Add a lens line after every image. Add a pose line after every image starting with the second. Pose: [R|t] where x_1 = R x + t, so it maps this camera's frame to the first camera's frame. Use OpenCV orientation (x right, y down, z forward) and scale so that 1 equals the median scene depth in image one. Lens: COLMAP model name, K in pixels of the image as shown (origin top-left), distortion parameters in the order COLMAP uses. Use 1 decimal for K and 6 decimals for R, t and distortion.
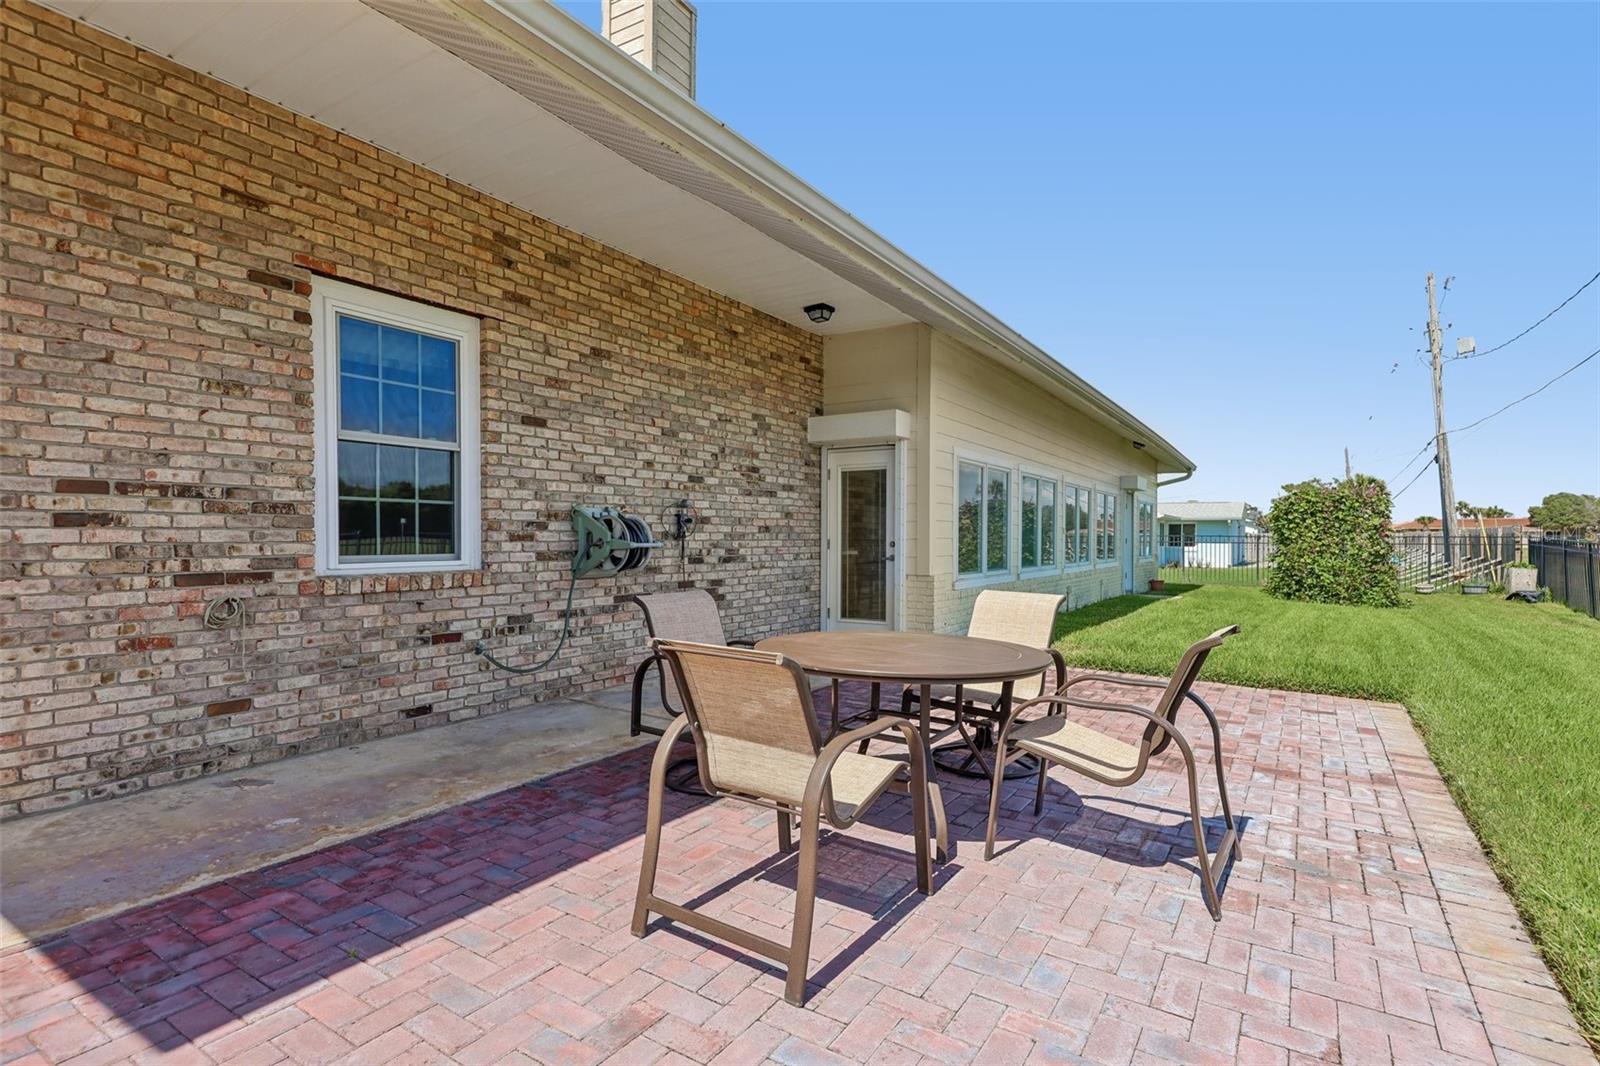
lens RADIAL K [[782.9, 0, 797.8], [0, 782.9, 558.9], [0, 0, 1]] dist [0.020917, -0.015781]
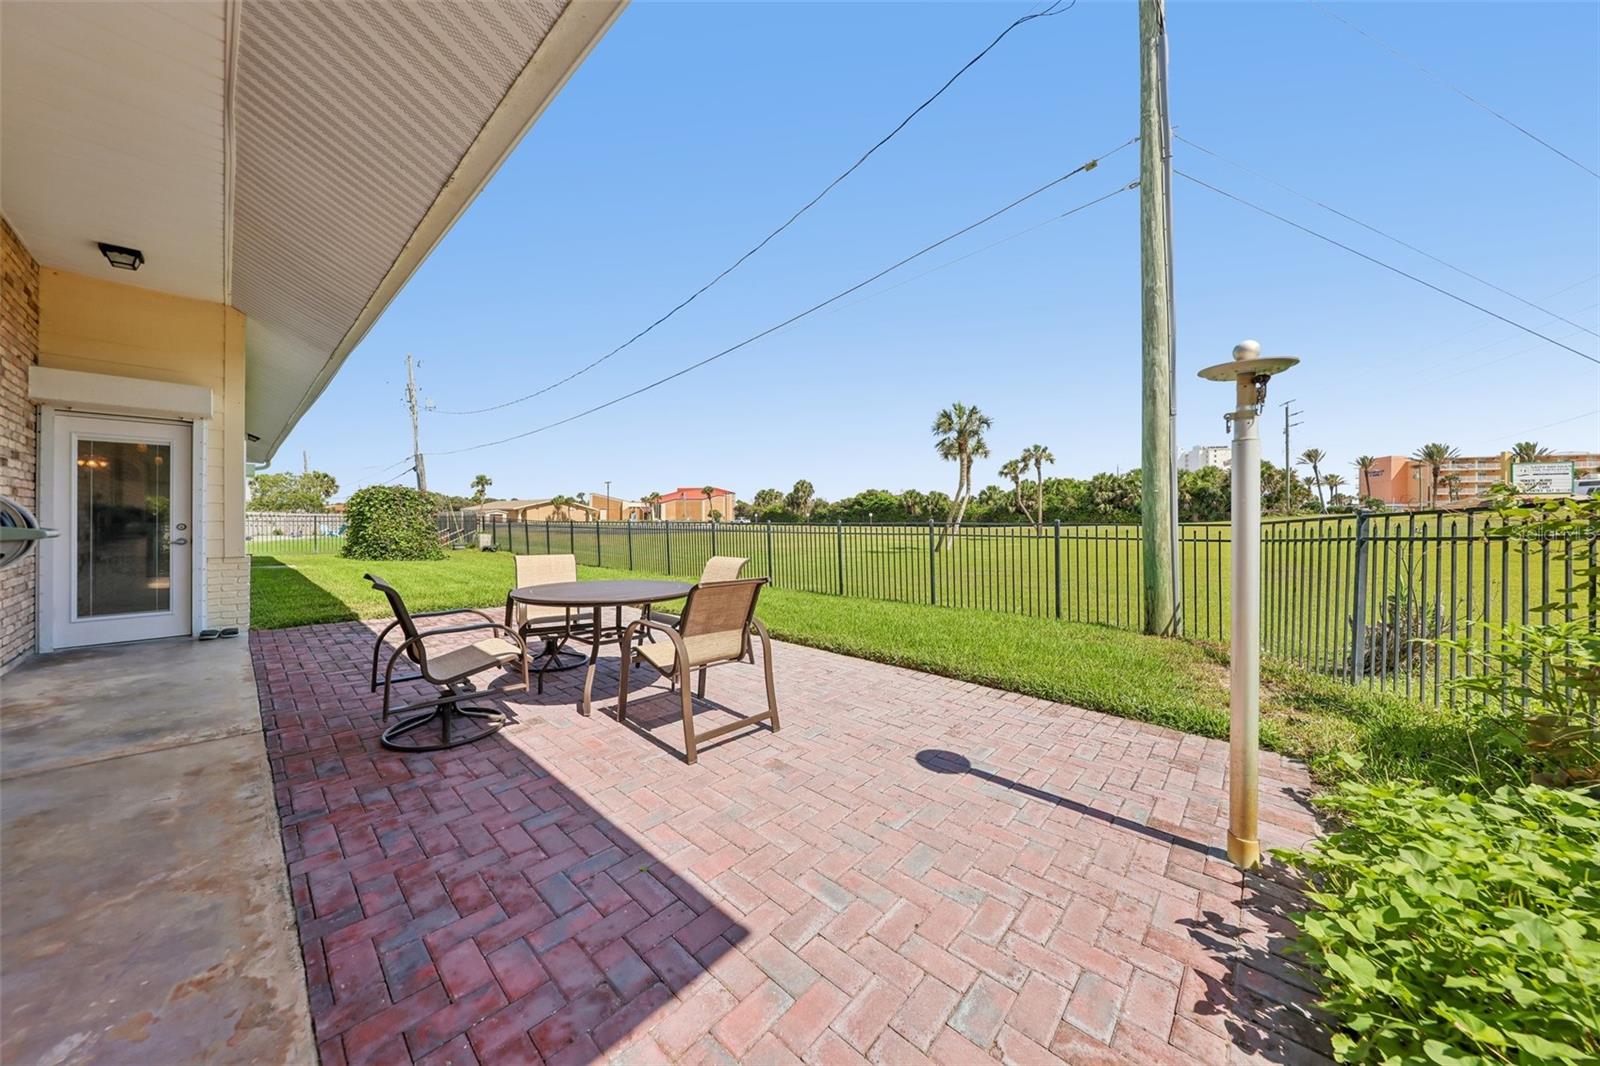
lens RADIAL K [[511.9, 0, 800.0], [0, 511.9, 533.0], [0, 0, 1]] dist [-0.014788, -0.000061]
pose [[0.156145, -0.027467, 0.987352, -0.781918], [0.020870, 0.999482, 0.024504, -0.023063], [-0.987514, 0.016780, 0.156638, 0.377603]]
